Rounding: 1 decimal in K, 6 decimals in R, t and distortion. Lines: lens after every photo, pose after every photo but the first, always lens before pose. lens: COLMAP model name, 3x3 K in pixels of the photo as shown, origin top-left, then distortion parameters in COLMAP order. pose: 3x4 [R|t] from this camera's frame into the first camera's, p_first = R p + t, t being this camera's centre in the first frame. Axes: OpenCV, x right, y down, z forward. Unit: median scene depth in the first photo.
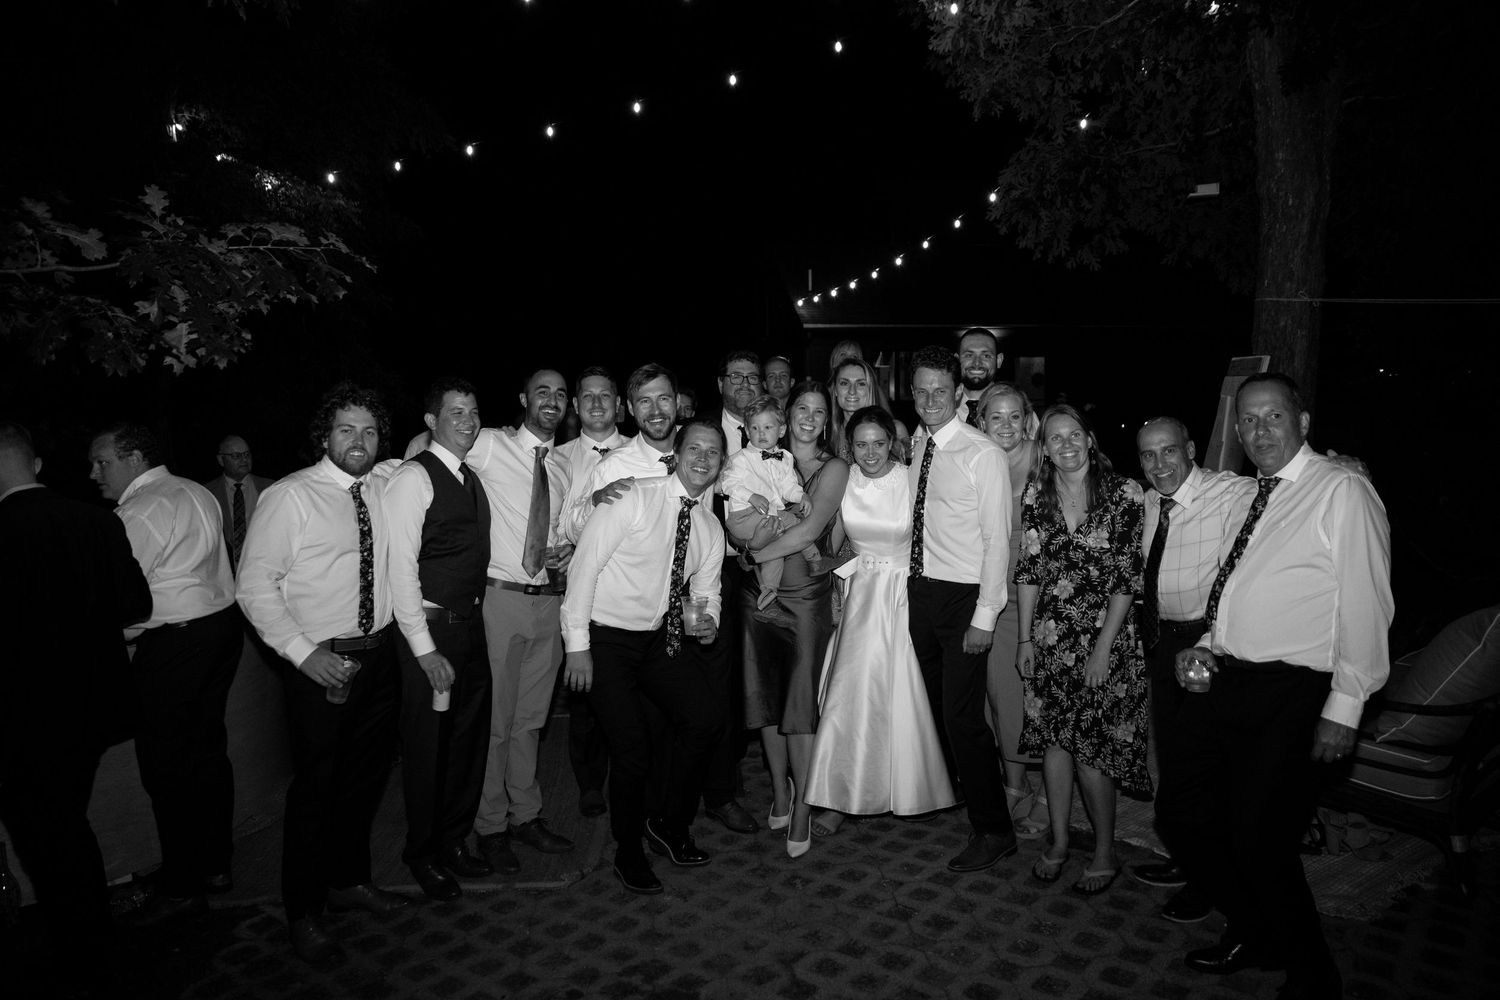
lens RADIAL K [[1043.7, 0, 750.0], [0, 1043.7, 500.0], [0, 0, 1]] dist [-0.106012, 0.093423]
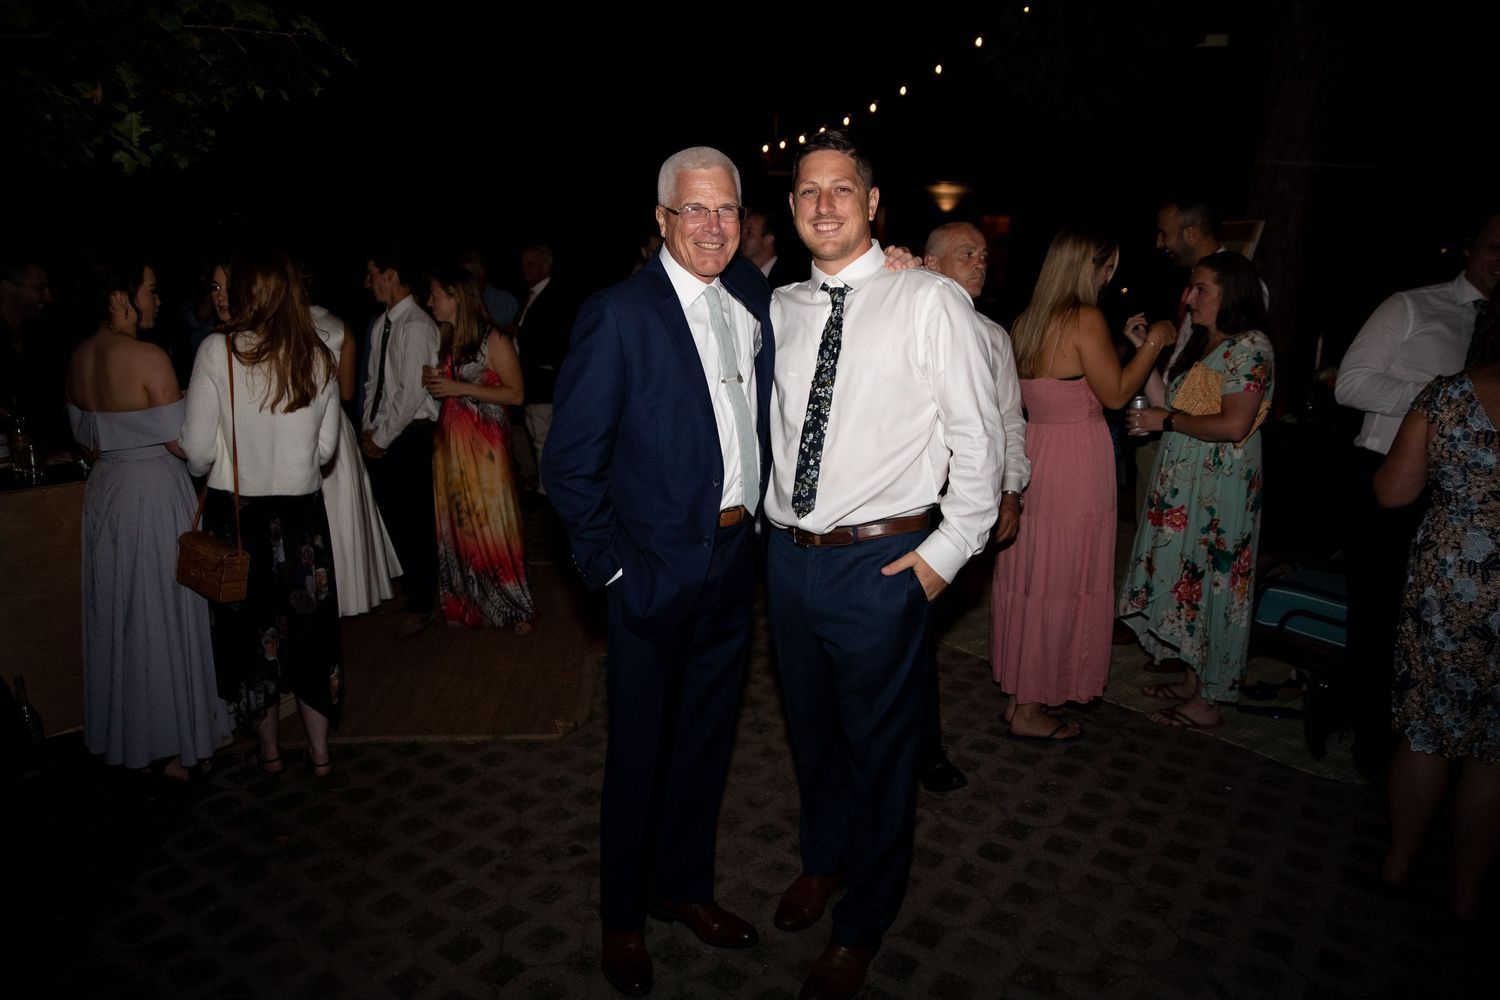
lens RADIAL K [[1033.4, 0, 750.0], [0, 1033.4, 500.0], [0, 0, 1]] dist [-0.104037, 0.086678]
pose [[0.997856, 0.027669, 0.059319, -0.067304], [-0.035723, 0.989600, 0.139337, 0.013161], [-0.054847, -0.141158, 0.988467, 0.073212]]
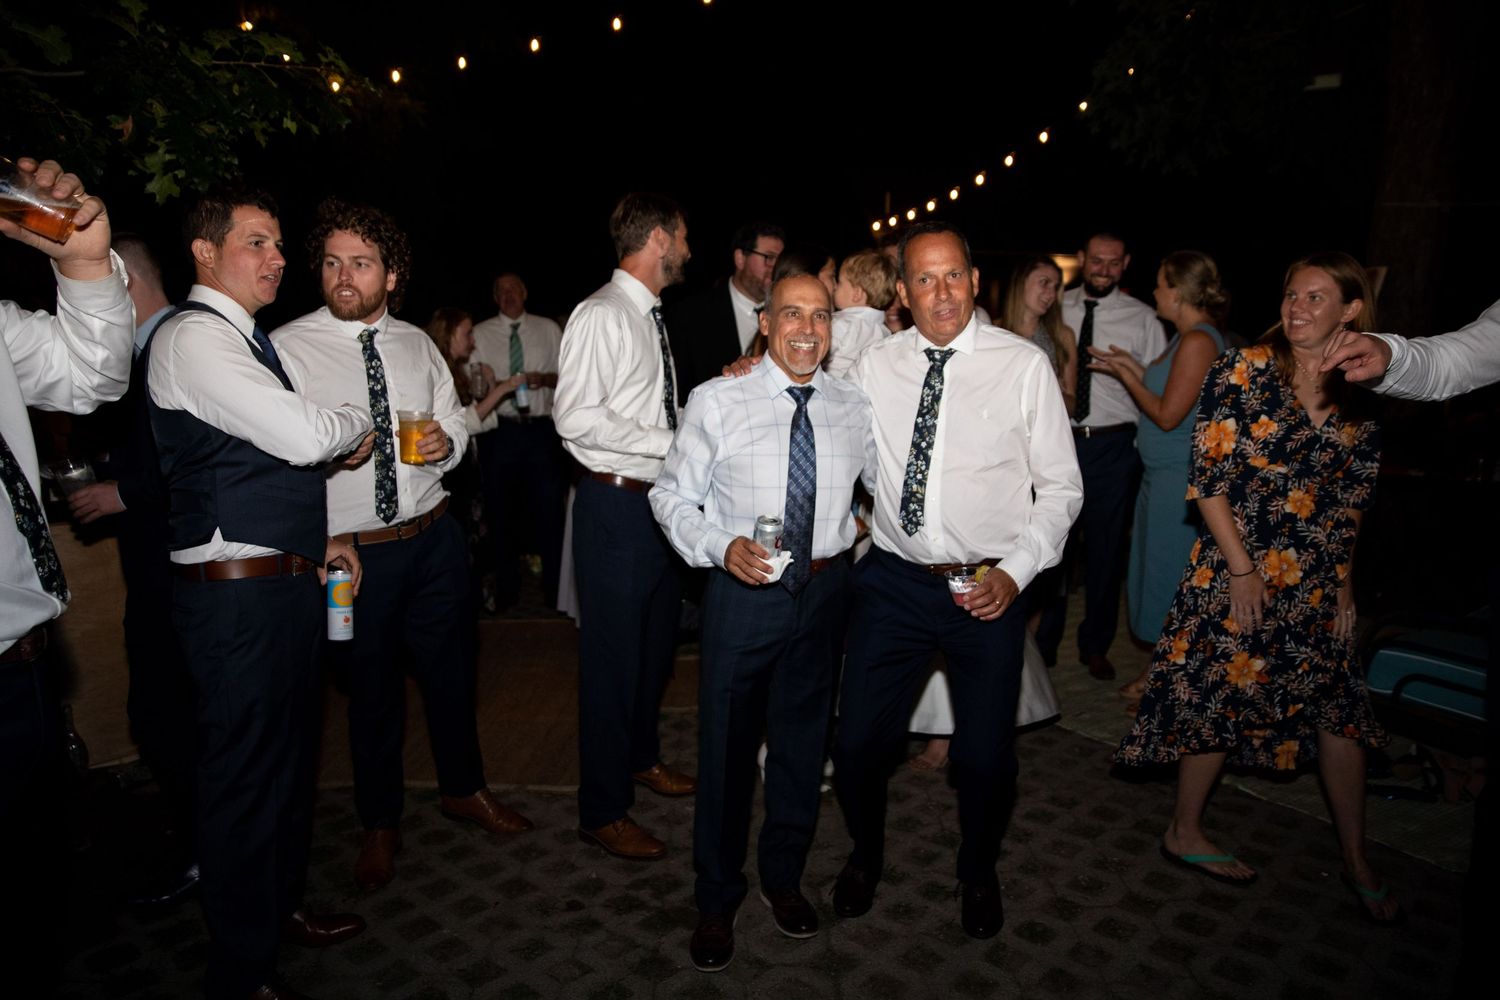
lens RADIAL K [[1029.9, 0, 750.0], [0, 1029.9, 500.0], [0, 0, 1]] dist [-0.104804, 0.085760]
pose [[0.996987, 0.036739, -0.068320, 0.026285], [-0.032579, 0.997603, 0.061045, 0.061388], [0.070399, -0.058636, 0.995794, 0.129253]]
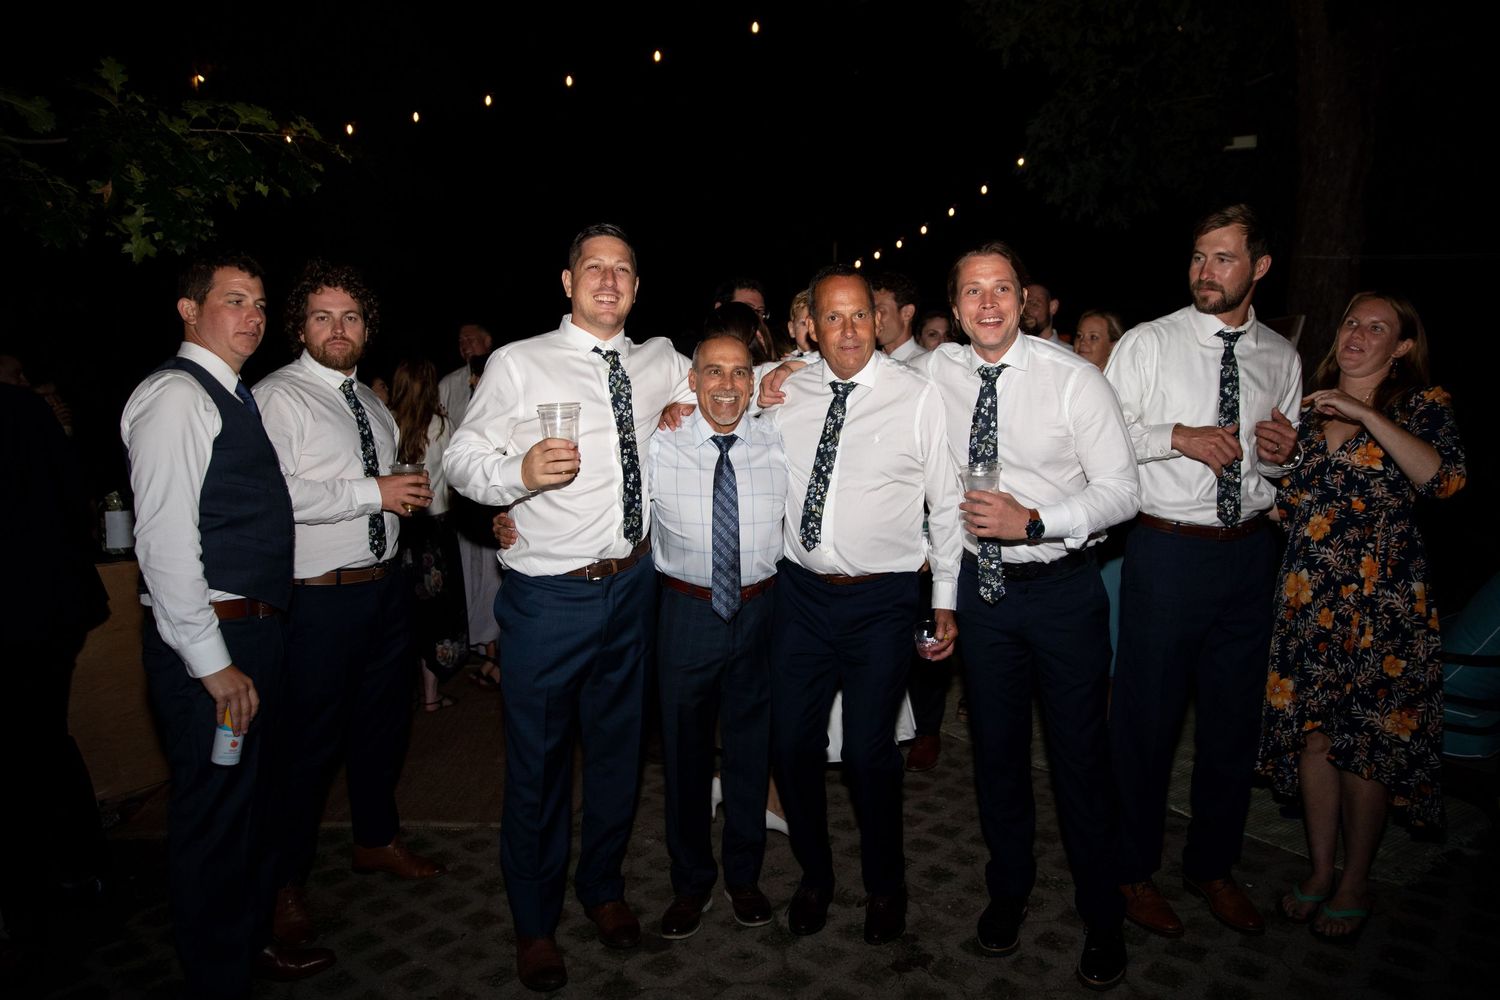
lens RADIAL K [[1033.4, 0, 750.0], [0, 1033.4, 500.0], [0, 0, 1]] dist [-0.104037, 0.086678]
pose [[0.999453, 0.023278, -0.023494, 0.028350], [-0.022923, 0.999621, 0.015268, 0.062121], [0.023841, -0.014722, 0.999607, 0.077793]]
